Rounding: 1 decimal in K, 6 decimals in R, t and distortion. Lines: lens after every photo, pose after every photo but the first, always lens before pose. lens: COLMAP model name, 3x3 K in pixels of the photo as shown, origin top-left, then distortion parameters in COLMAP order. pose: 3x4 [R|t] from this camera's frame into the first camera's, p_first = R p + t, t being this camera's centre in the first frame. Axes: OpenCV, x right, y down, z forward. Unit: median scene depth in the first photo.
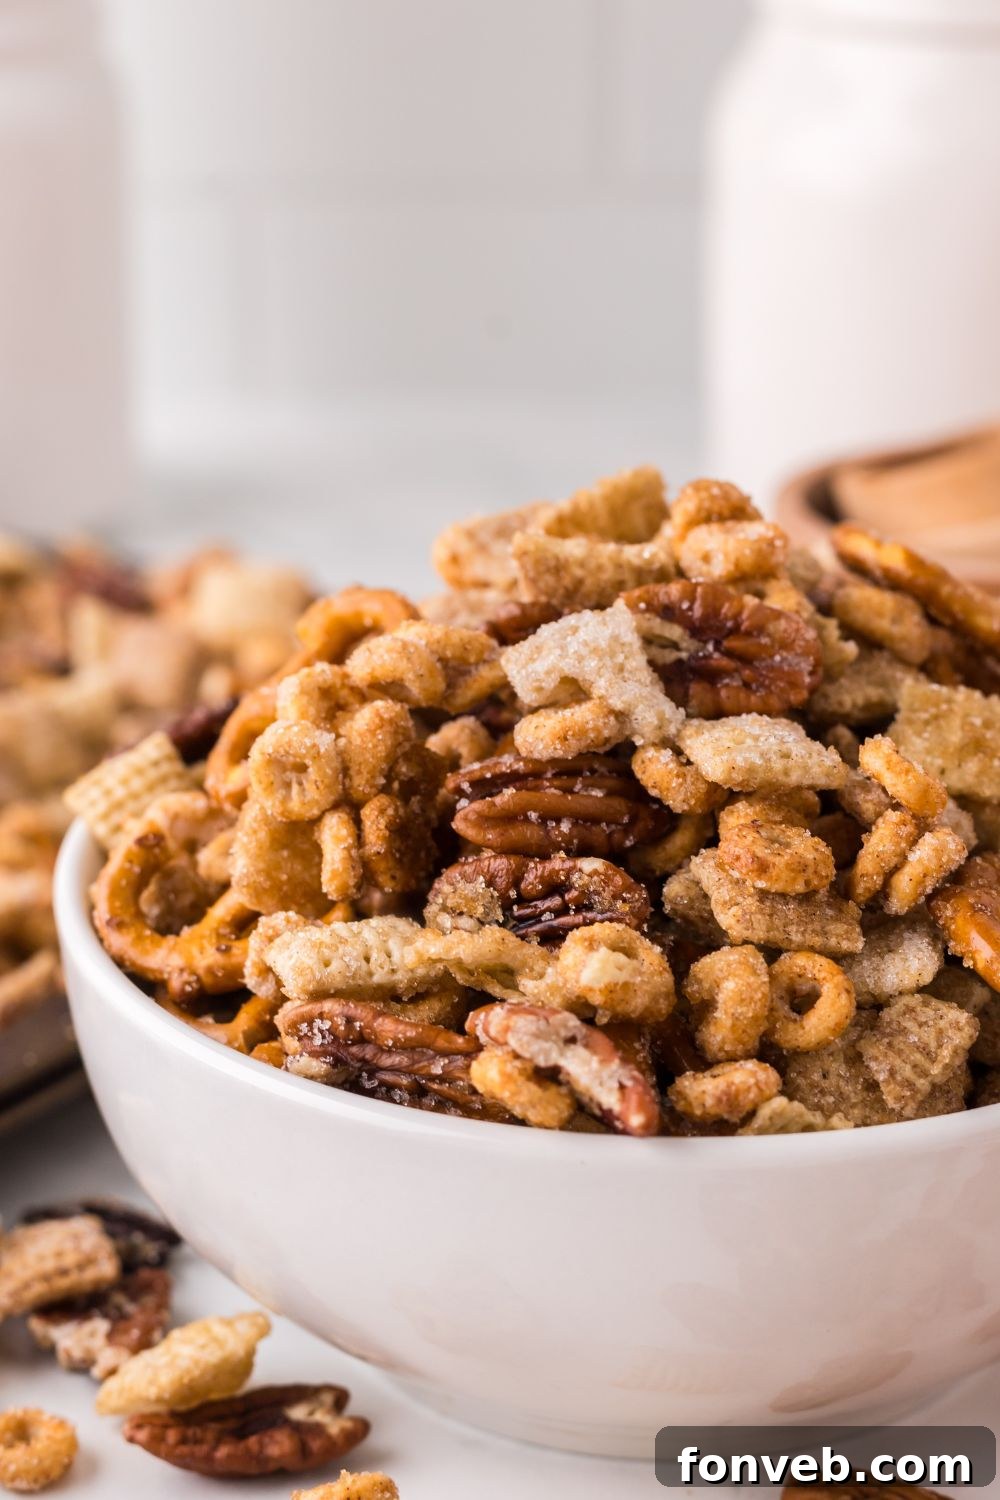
lens RADIAL K [[3370.6, 0, 623.2], [0, 3370.6, 482.0], [0, 0, 1]] dist [0.010831, -0.081105]
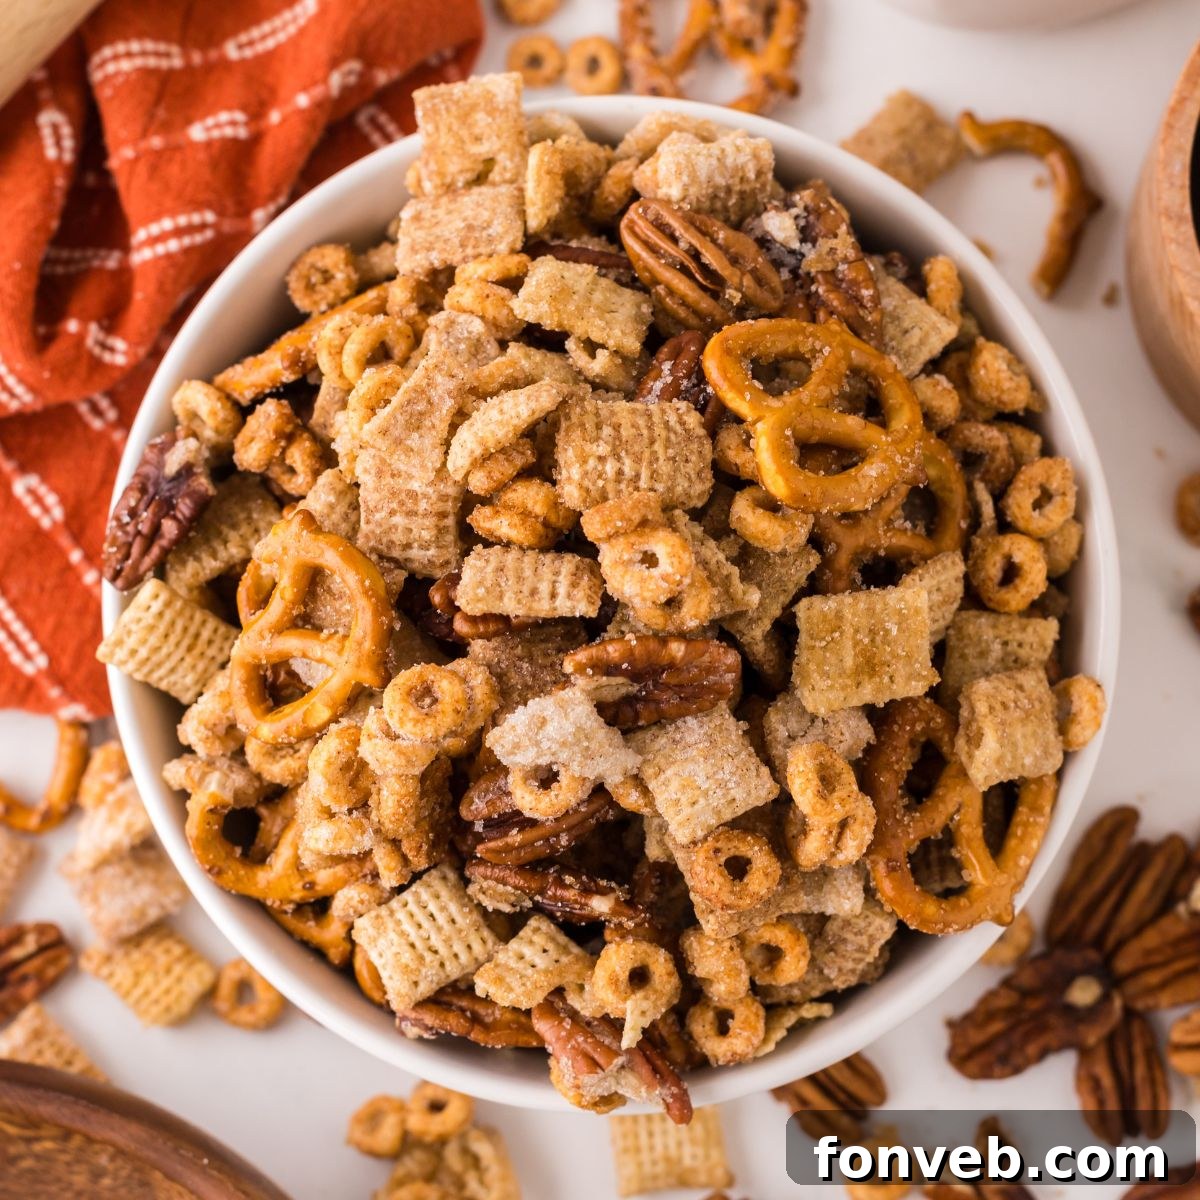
lens RADIAL K [[3551.4, 0, 600.0], [0, 3551.4, 600.0], [0, 0, 1]] dist [0.023749, 0.384538]
pose [[0.979057, -0.203000, -0.015453, 0.035355], [0.098979, 0.408291, 0.907470, -1.160011], [-0.177907, -0.889994, 0.419833, 0.516736]]
